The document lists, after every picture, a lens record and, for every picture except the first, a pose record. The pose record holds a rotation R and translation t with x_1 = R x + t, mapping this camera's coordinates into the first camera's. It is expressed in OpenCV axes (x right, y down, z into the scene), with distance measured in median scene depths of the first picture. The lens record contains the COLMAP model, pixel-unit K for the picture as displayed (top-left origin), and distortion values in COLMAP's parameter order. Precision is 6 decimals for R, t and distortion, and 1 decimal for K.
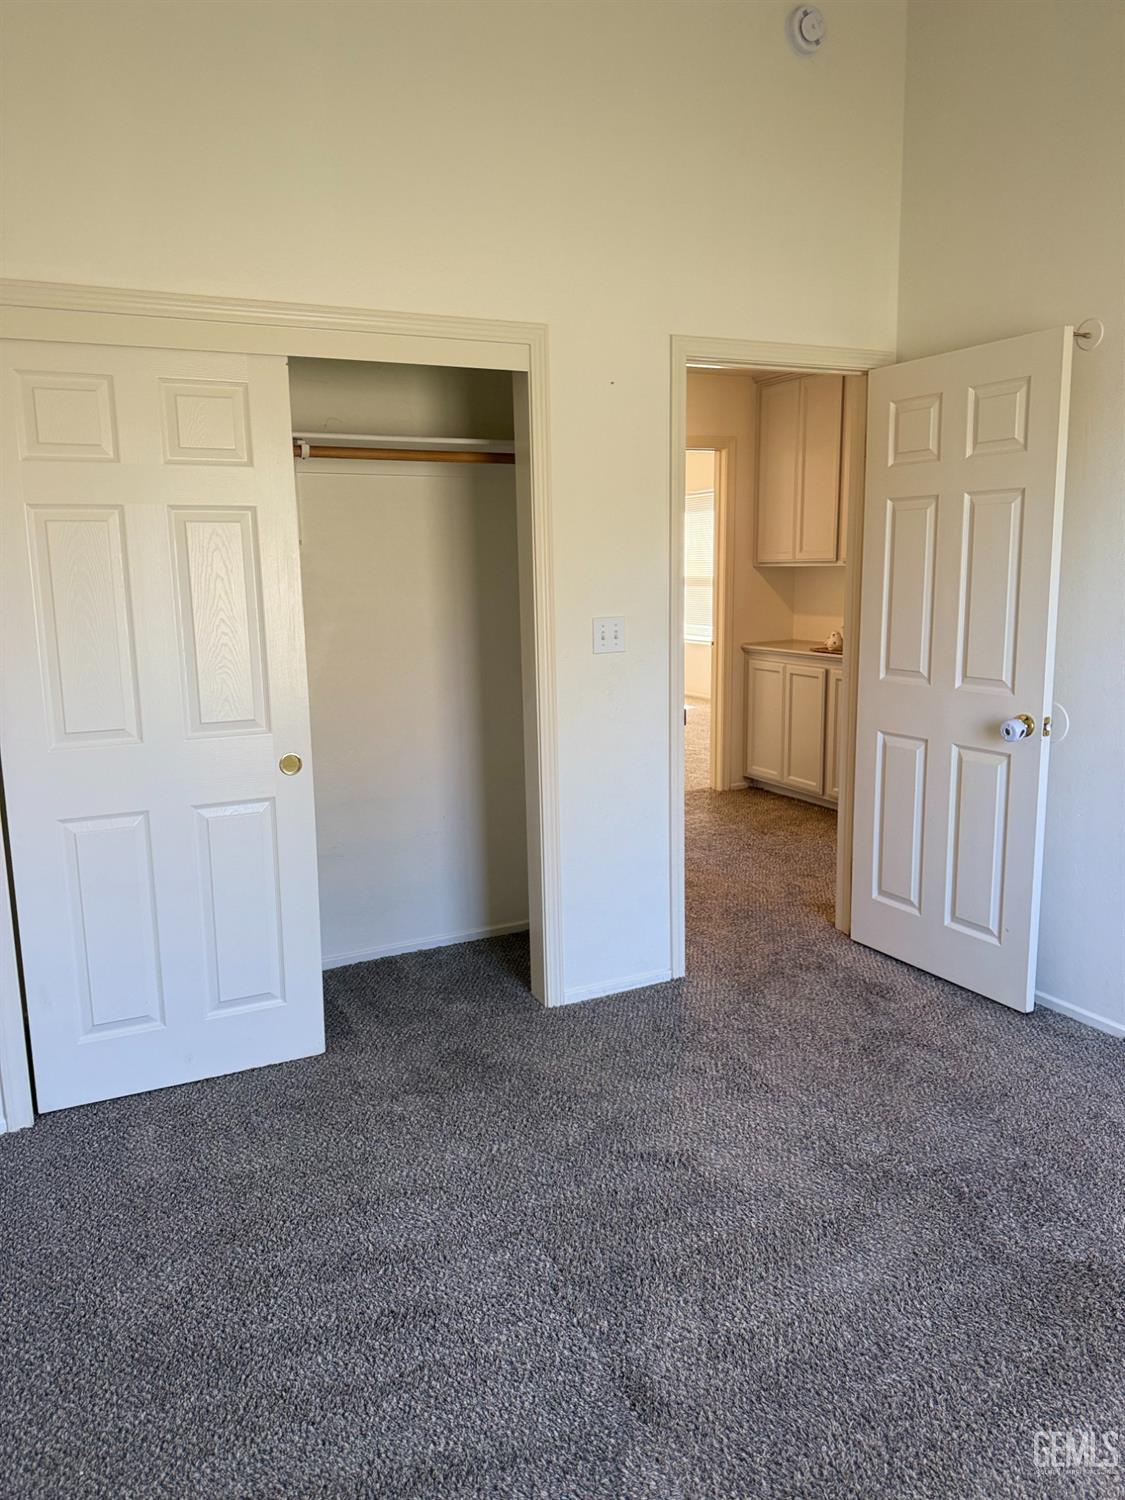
lens RADIAL K [[1071.4, 0, 562.9], [0, 1071.4, 749.7], [0, 0, 1]] dist [0.020333, -0.019739]
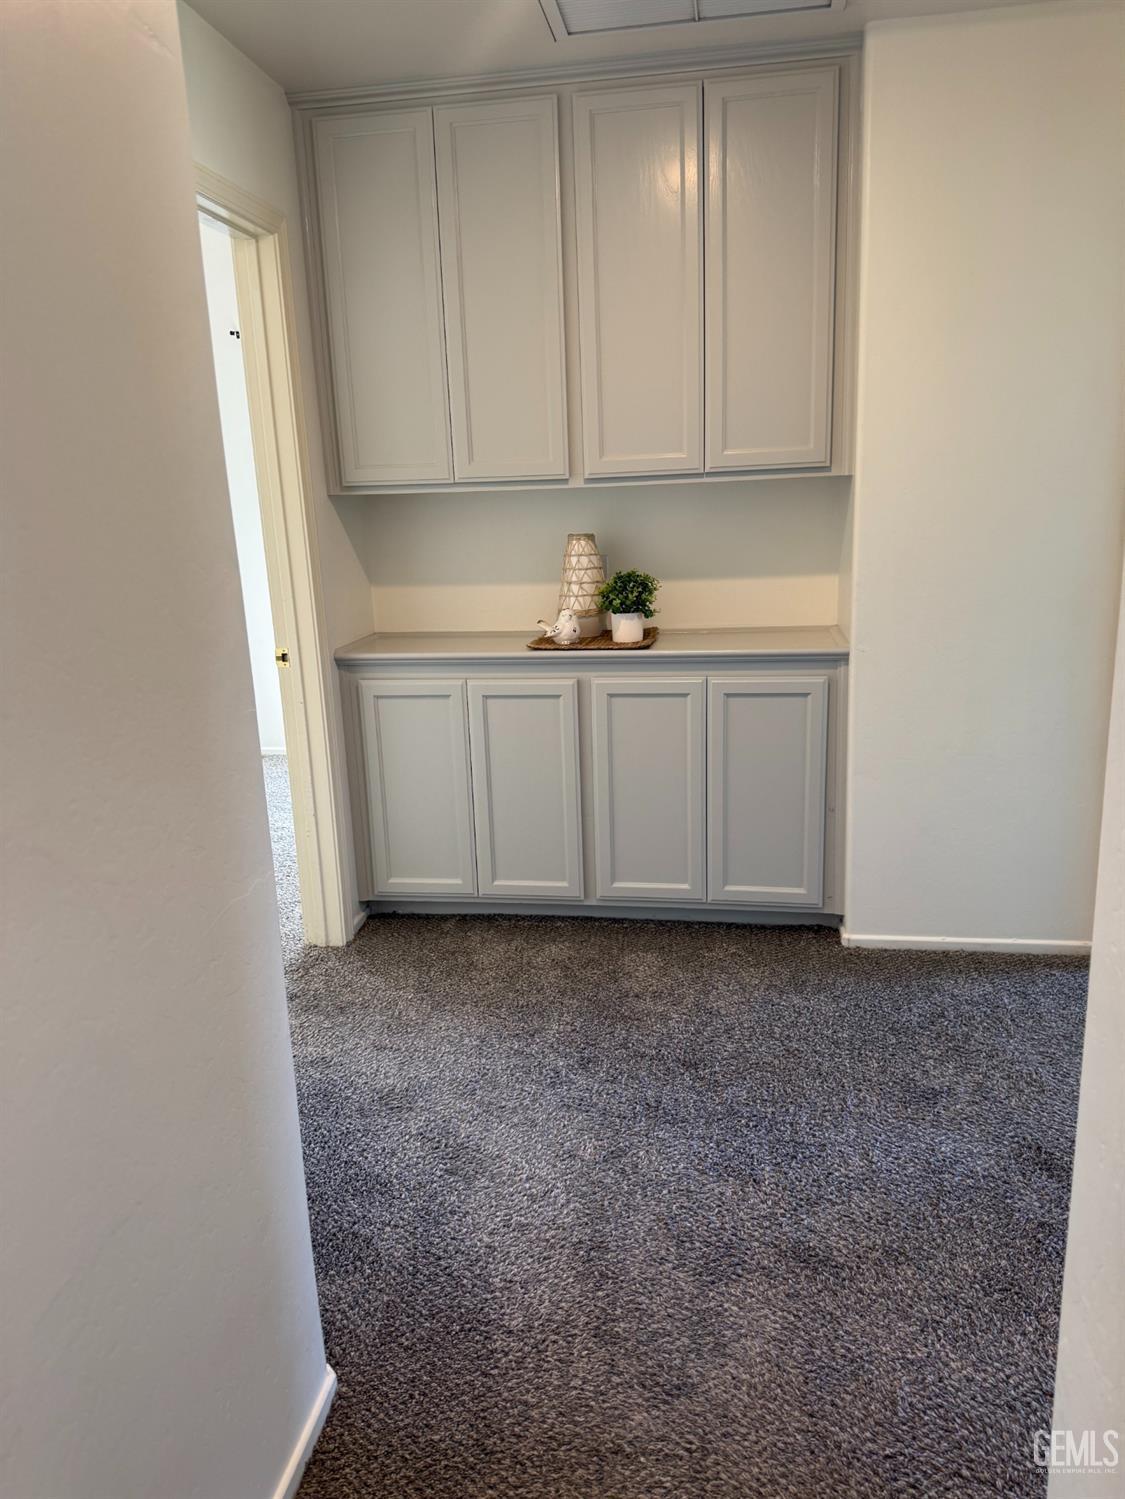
lens RADIAL K [[1070.7, 0, 562.4], [0, 1070.7, 749.3], [0, 0, 1]] dist [0.020333, -0.019739]
pose [[0.581071, -0.195040, 0.790137, -0.180649], [0.166362, 0.978825, 0.119273, -0.098068], [-0.796668, 0.062143, 0.601214, 0.628393]]
